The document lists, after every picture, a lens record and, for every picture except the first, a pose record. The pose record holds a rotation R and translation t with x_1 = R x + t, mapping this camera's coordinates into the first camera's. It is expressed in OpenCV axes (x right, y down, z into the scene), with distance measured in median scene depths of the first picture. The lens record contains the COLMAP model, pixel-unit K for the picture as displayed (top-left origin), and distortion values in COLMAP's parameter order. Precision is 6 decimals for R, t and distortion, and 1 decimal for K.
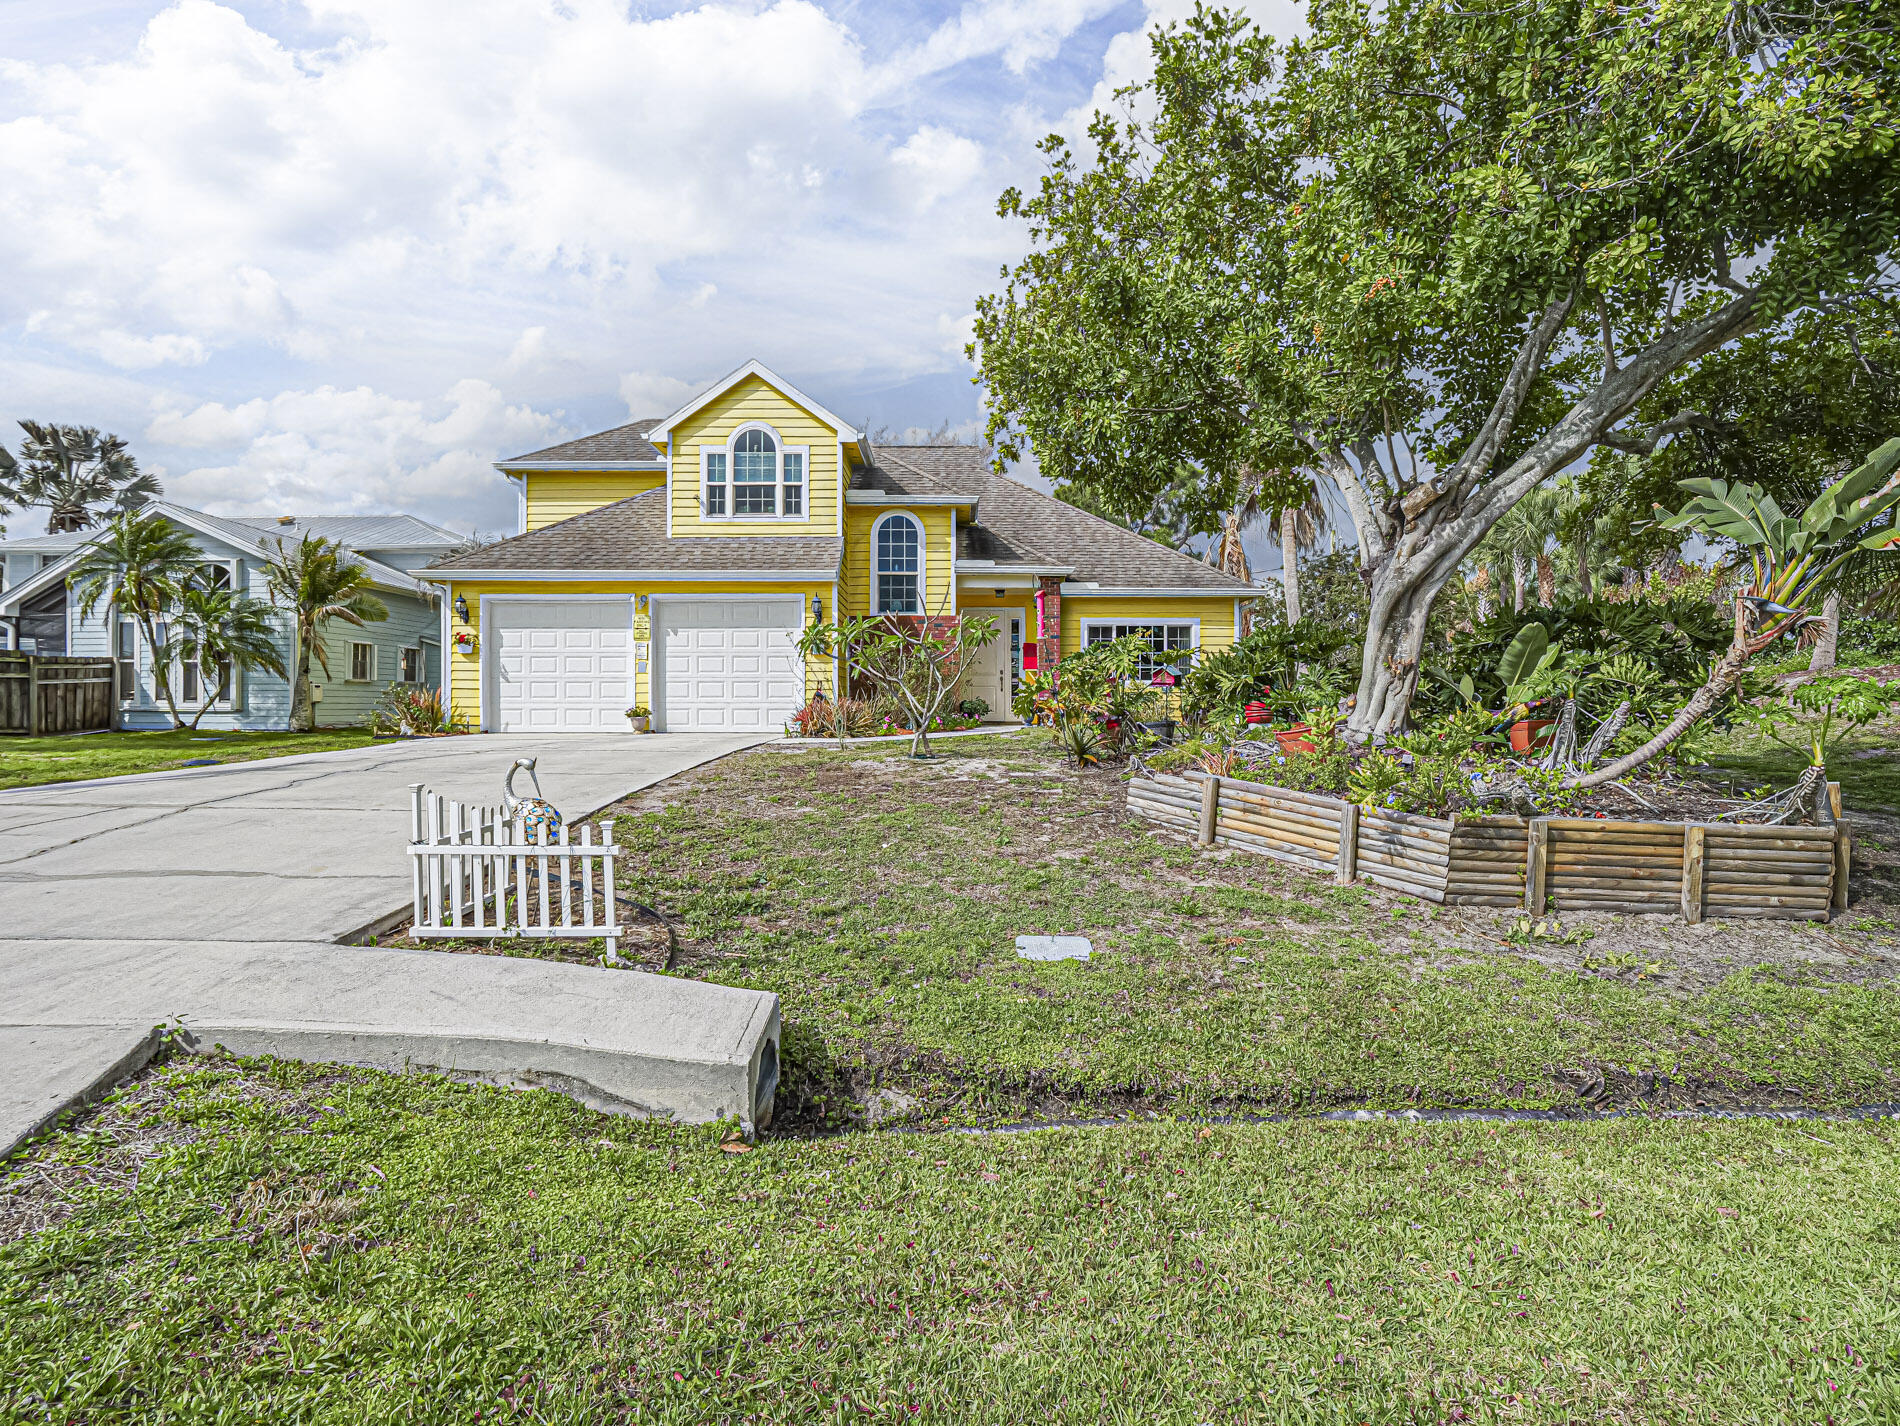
lens RADIAL K [[929.2, 0, 948.7], [0, 929.2, 703.1], [0, 0, 1]] dist [-0.010326, -0.002114]
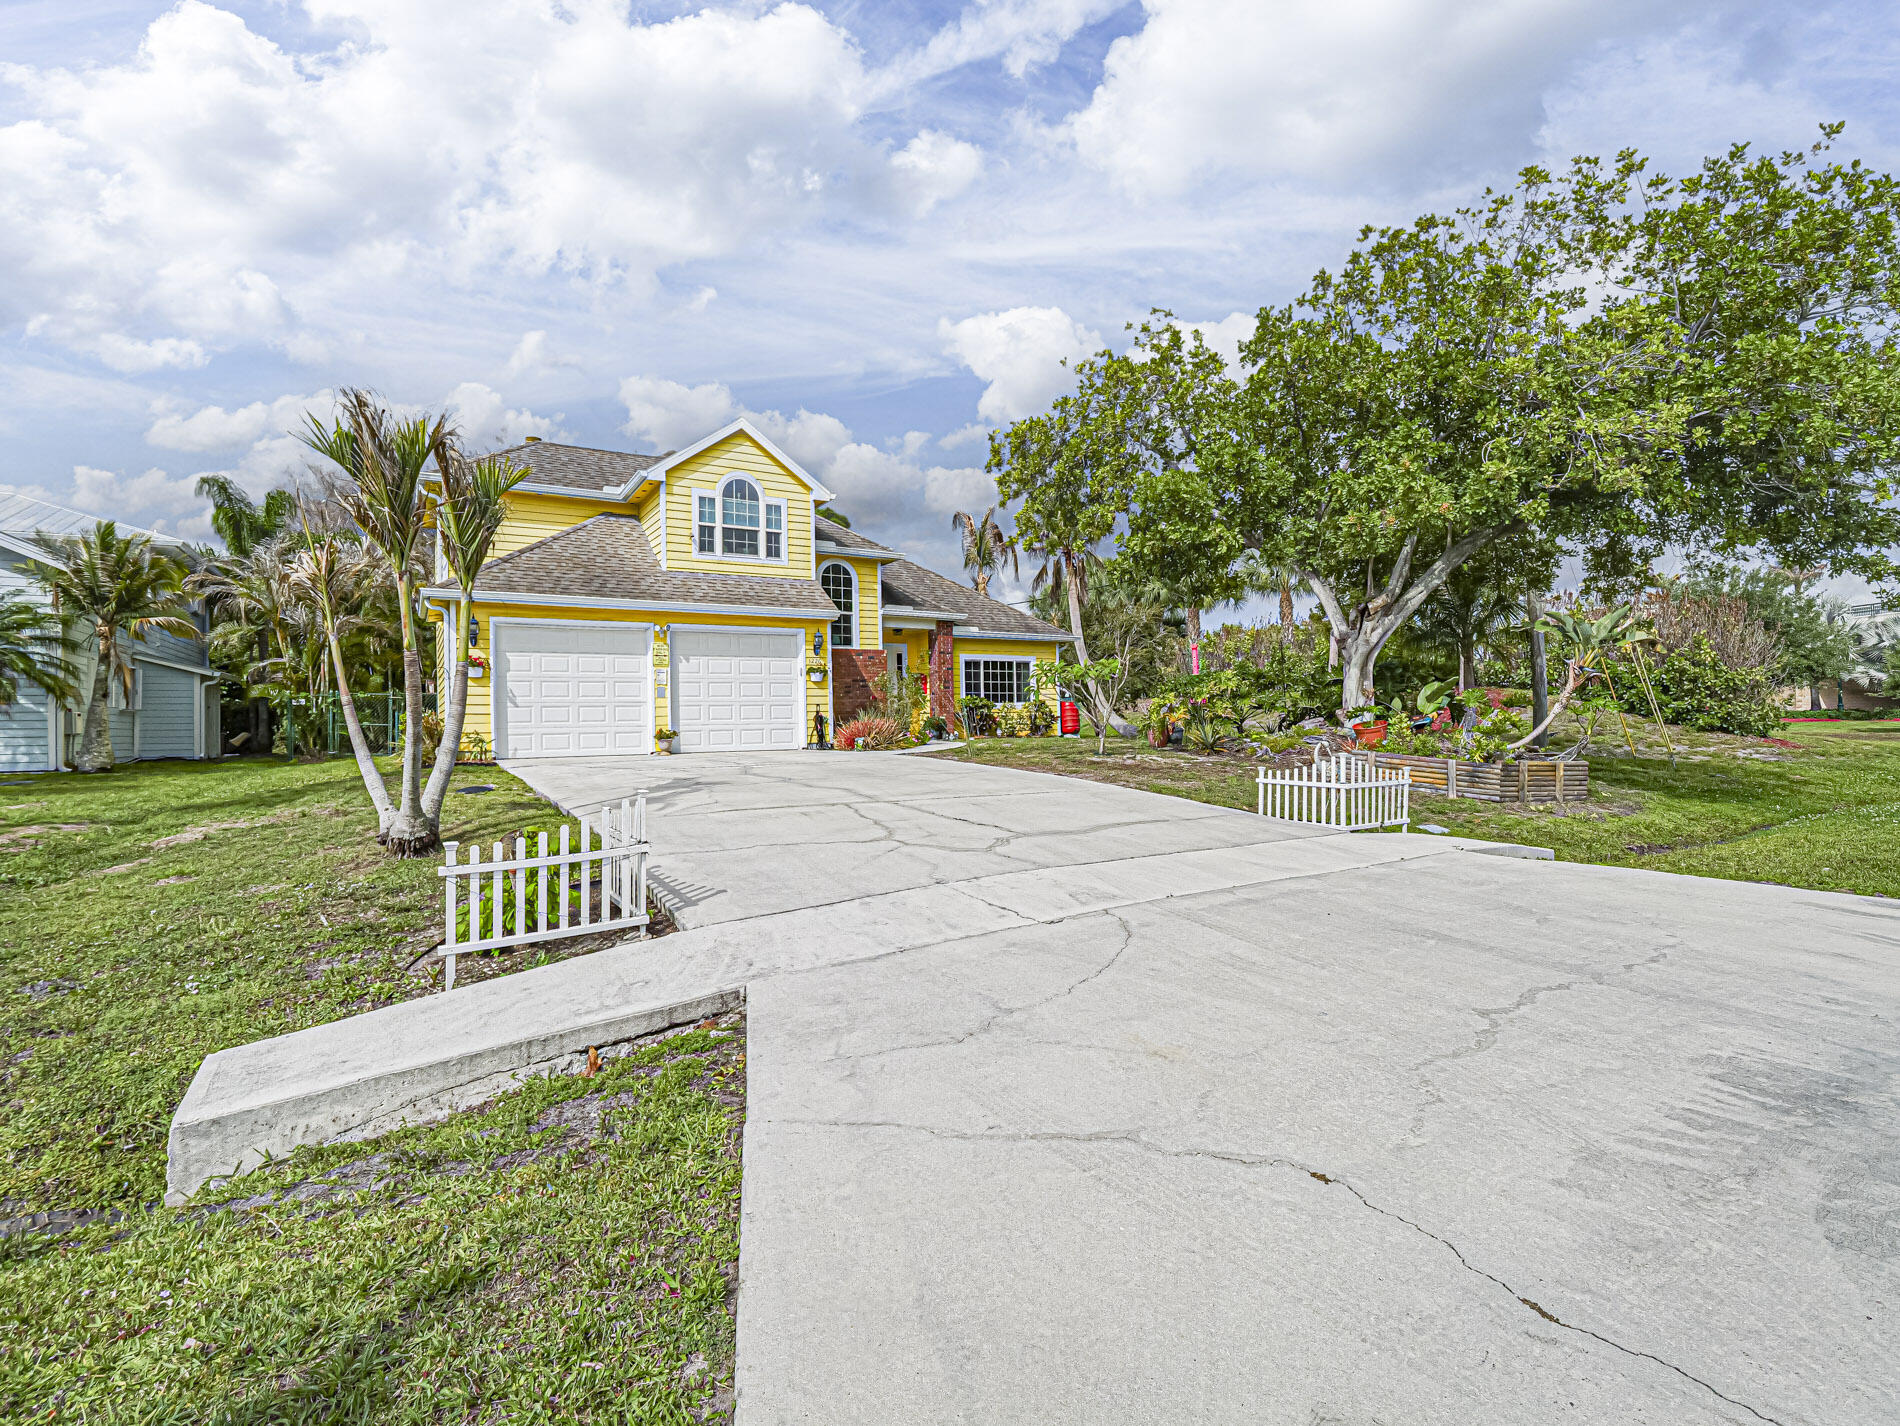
lens RADIAL K [[894.1, 0, 950.0], [0, 894.1, 713.0], [0, 0, 1]] dist [-0.002135, -0.000671]
pose [[0.857515, -0.009580, 0.514370, -0.548285], [0.017835, 0.999779, -0.011114, 0.002764], [-0.514150, 0.018704, 0.857496, -0.045849]]
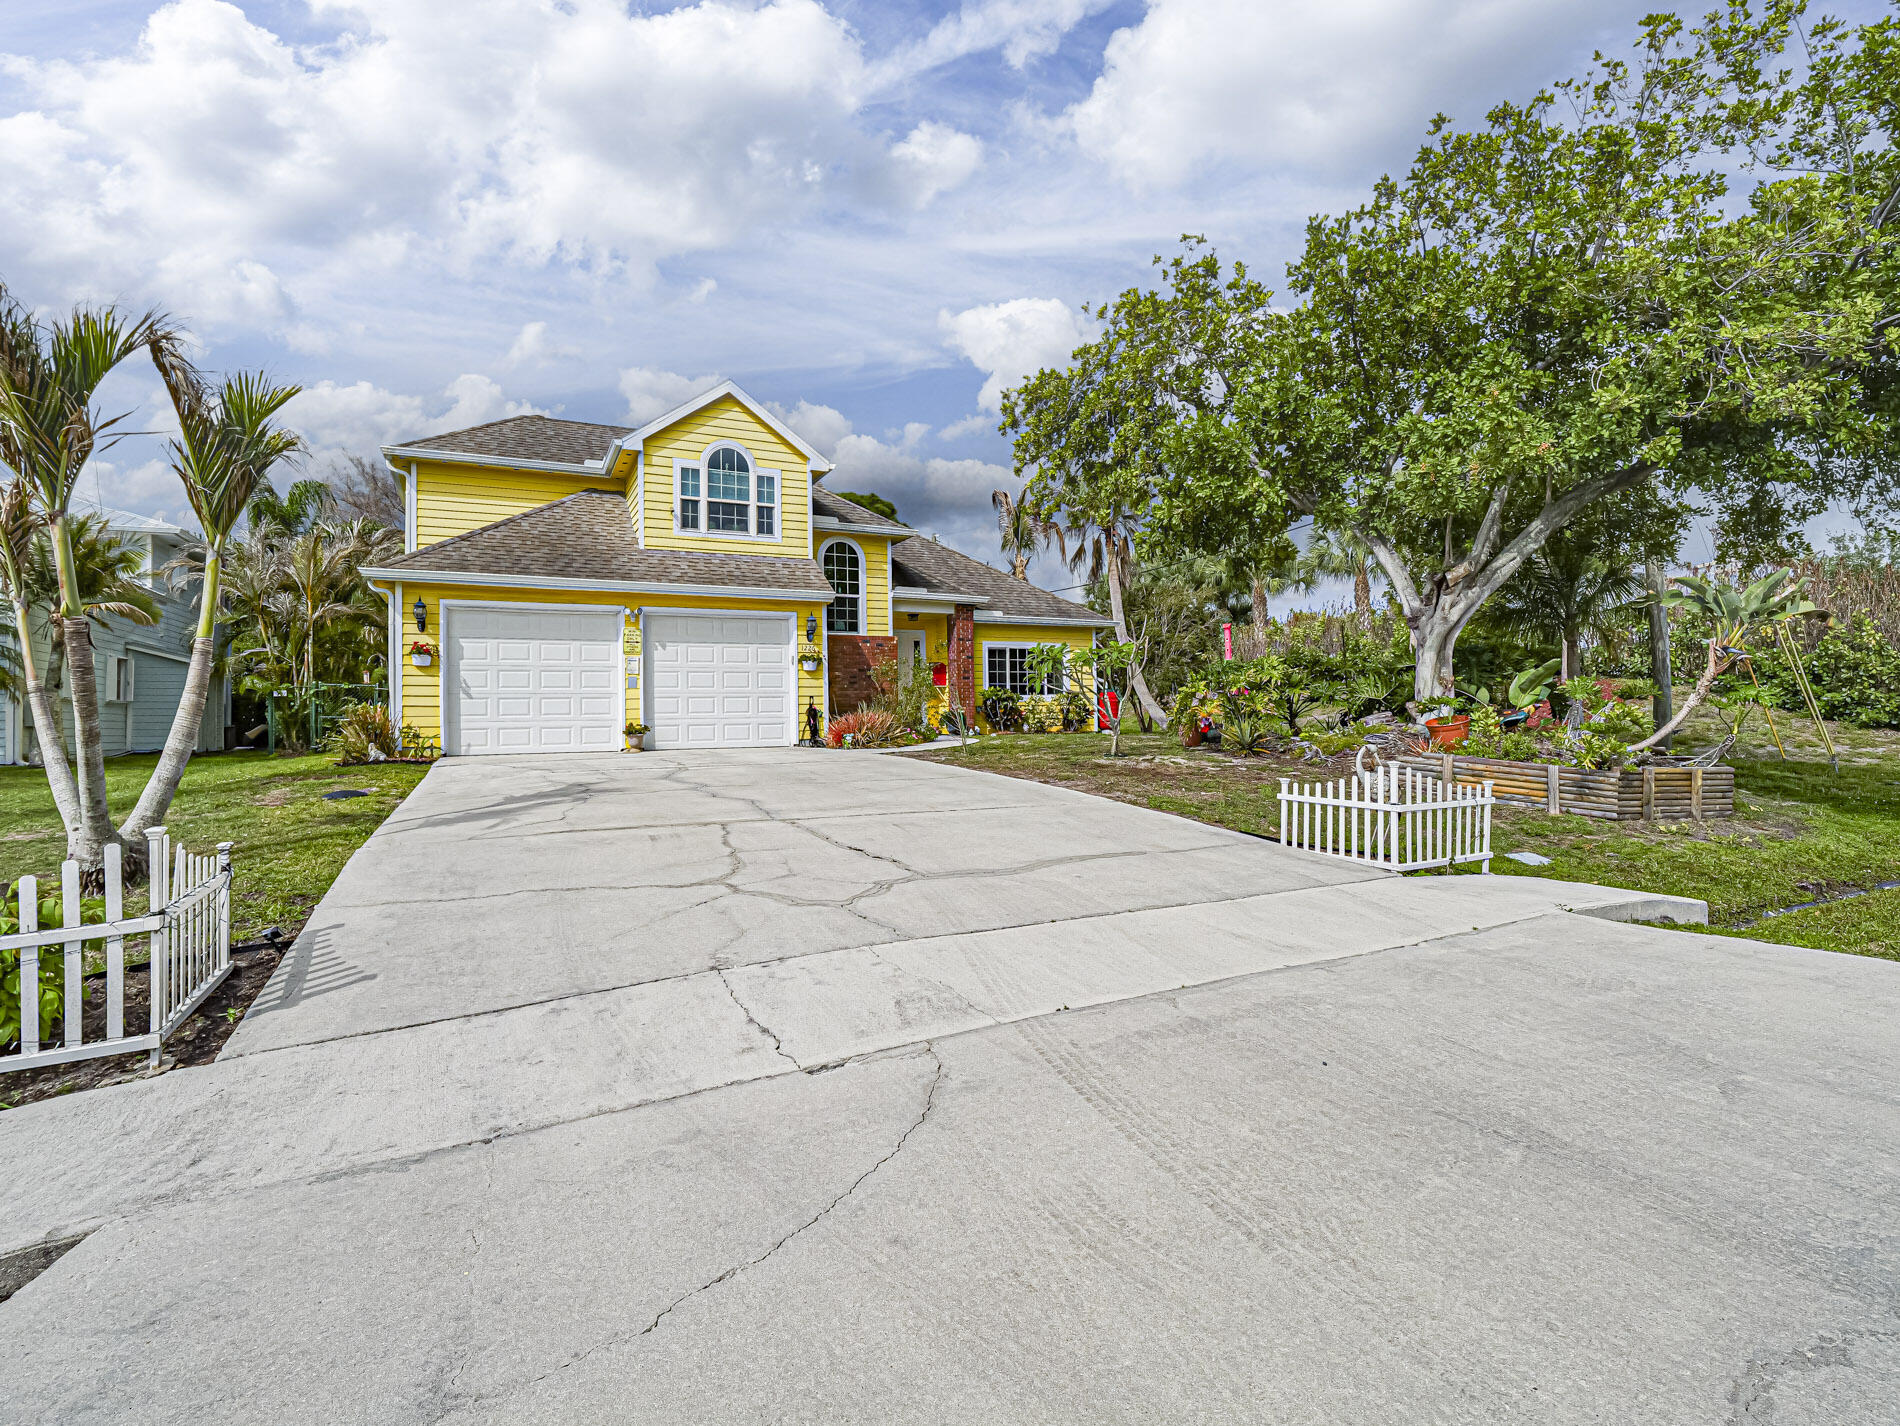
lens RADIAL K [[898.3, 0, 945.4], [0, 898.3, 701.7], [0, 0, 1]] dist [-0.007977, 0.000351]
pose [[0.897539, -0.006383, 0.440889, -0.429798], [0.015931, 0.999712, -0.017957, 0.003247], [-0.440647, 0.023141, 0.897382, 0.022691]]
